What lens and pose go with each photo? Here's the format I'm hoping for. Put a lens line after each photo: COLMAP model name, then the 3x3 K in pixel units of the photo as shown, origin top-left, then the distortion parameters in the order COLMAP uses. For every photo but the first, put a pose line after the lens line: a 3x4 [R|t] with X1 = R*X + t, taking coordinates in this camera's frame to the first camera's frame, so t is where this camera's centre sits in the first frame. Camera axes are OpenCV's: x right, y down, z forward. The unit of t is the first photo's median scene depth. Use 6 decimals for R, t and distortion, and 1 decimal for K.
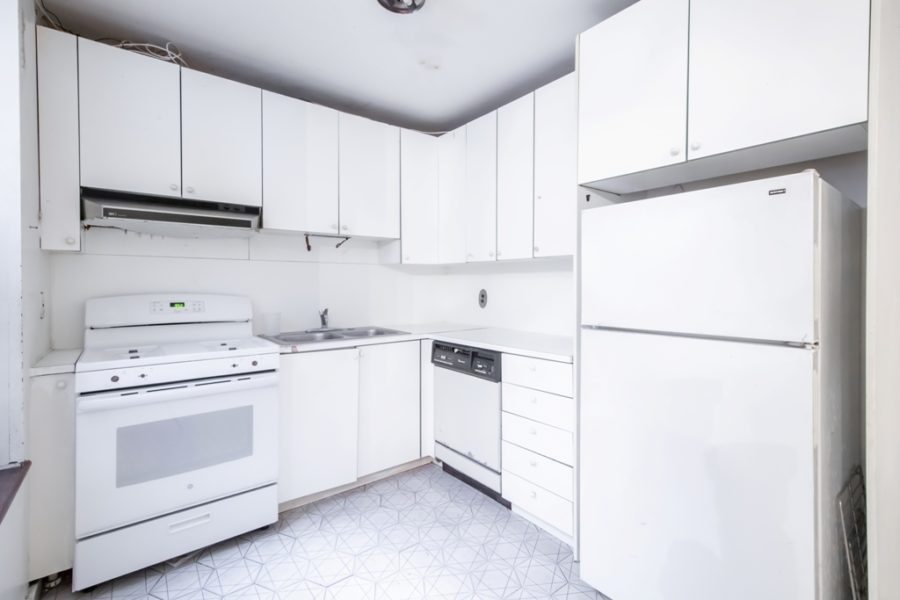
lens RADIAL K [[413.3, 0, 451.8], [0, 413.3, 285.9], [0, 0, 1]] dist [0.021166, -0.002773]
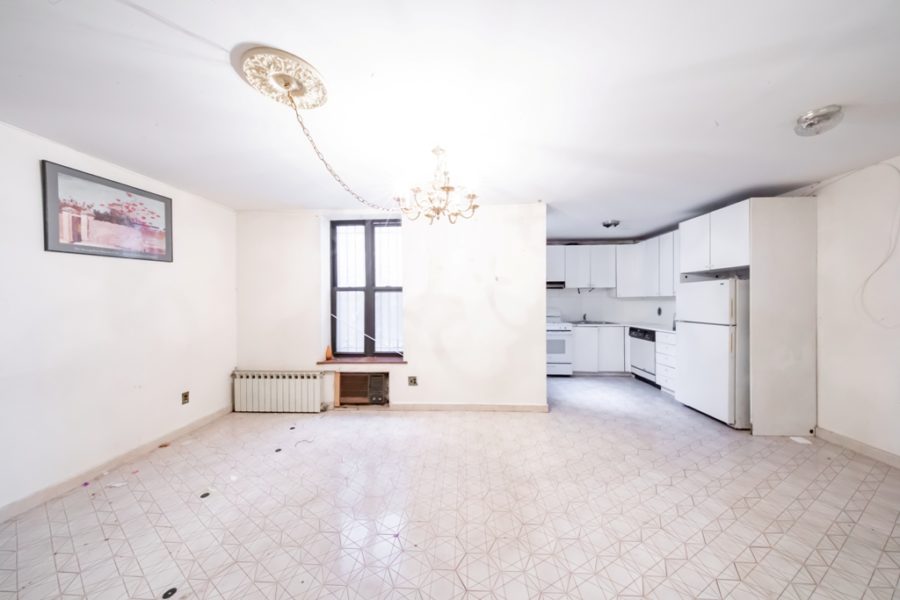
lens RADIAL K [[281.7, 0, 446.8], [0, 281.7, 299.3], [0, 0, 1]] dist [-0.000126, -0.000895]
pose [[0.750621, -0.004346, -0.660718, 0.333635], [0.000090, 0.999979, -0.006475, -0.040351], [0.660733, 0.004800, 0.750606, -1.392536]]
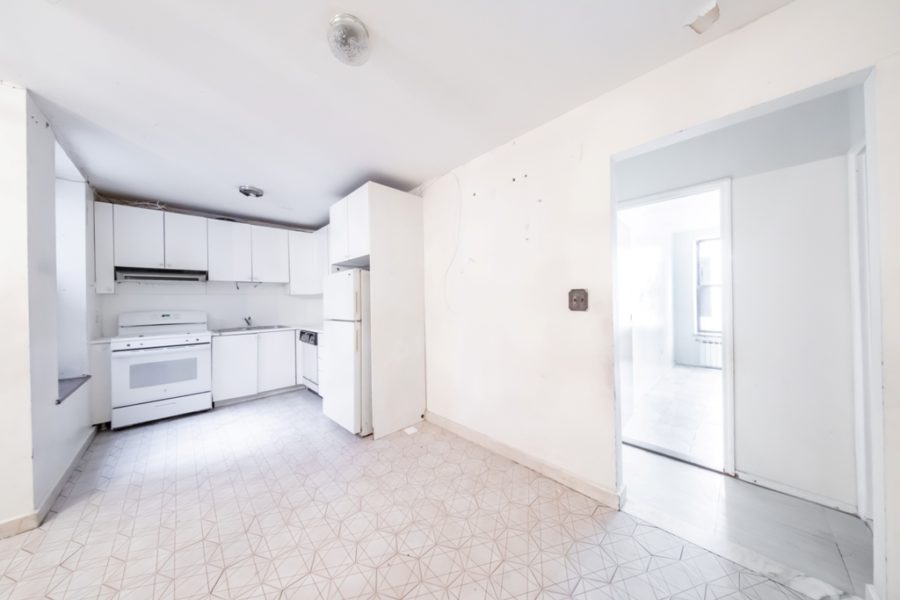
lens RADIAL K [[281.7, 0, 454.3], [0, 281.7, 300.1], [0, 0, 1]] dist [-0.000126, -0.000895]
pose [[0.993608, -0.018433, 0.111371, 0.750738], [0.019502, 0.999774, -0.008517, 0.004664], [-0.111189, 0.010635, 0.993742, -0.702778]]
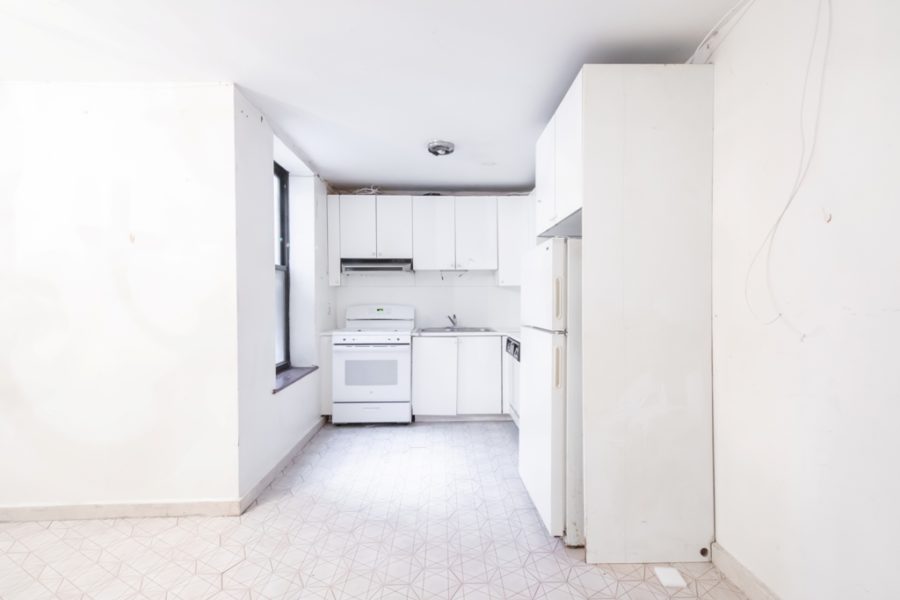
lens RADIAL K [[394.0, 0, 450.0], [0, 394.0, 300.1], [0, 0, 1]] dist [0.019780, -0.000793]
pose [[0.801140, -0.002420, -0.598472, 0.821573], [0.000700, 0.999995, -0.003106, 0.003340], [0.598477, 0.002069, 0.801138, -0.355638]]
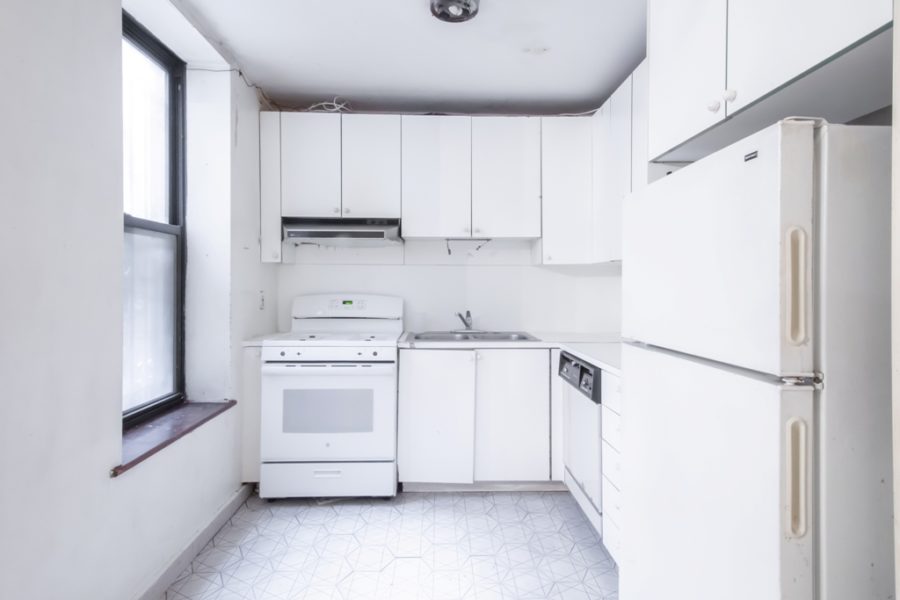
lens RADIAL K [[481.4, 0, 449.1], [0, 481.4, 282.5], [0, 0, 1]] dist [0.020887, 0.001222]
pose [[0.802473, -0.001462, -0.596686, 0.480312], [-0.006519, 0.999916, -0.011217, -0.001098], [0.596652, 0.012892, 0.802396, 0.029452]]
